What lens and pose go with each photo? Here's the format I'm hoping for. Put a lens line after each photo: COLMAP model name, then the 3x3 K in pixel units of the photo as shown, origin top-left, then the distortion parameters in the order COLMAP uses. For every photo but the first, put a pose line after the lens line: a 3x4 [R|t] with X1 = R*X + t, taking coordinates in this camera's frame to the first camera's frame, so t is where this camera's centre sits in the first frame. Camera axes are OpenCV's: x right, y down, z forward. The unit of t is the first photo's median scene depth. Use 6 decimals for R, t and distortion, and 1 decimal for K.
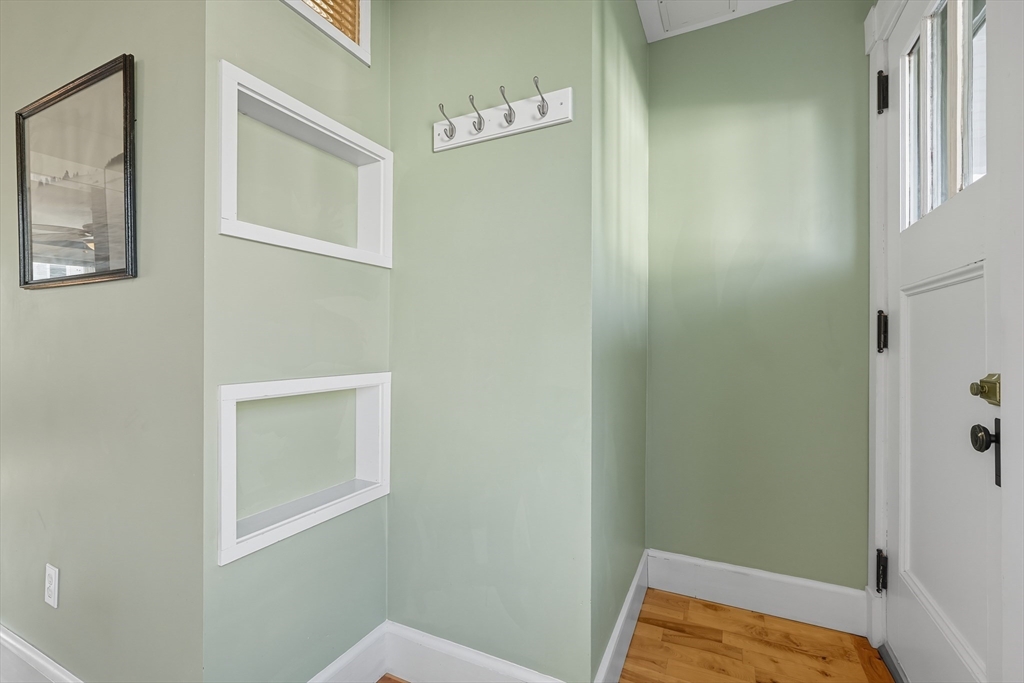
lens RADIAL K [[452.8, 0, 508.1], [0, 452.8, 343.0], [0, 0, 1]] dist [0.005197, 0.000753]
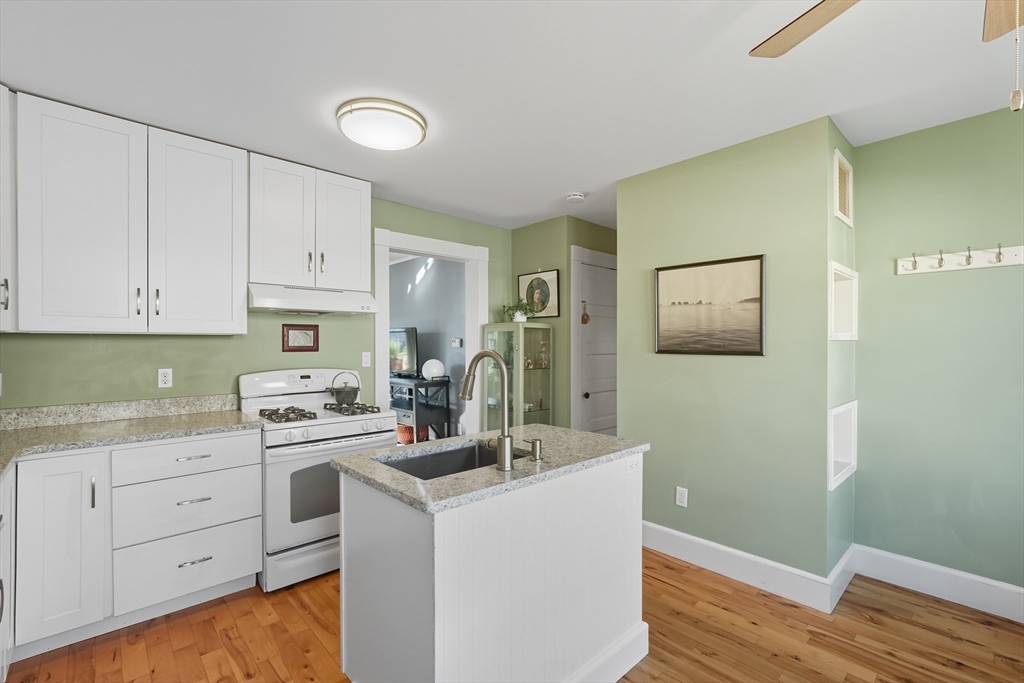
lens RADIAL K [[452.8, 0, 516.9], [0, 452.8, 343.3], [0, 0, 1]] dist [0.005197, 0.000753]
pose [[0.936273, 0.003106, -0.351261, -0.918058], [-0.004470, 0.999985, -0.003073, -0.149425], [0.351246, 0.004447, 0.936273, -1.143050]]
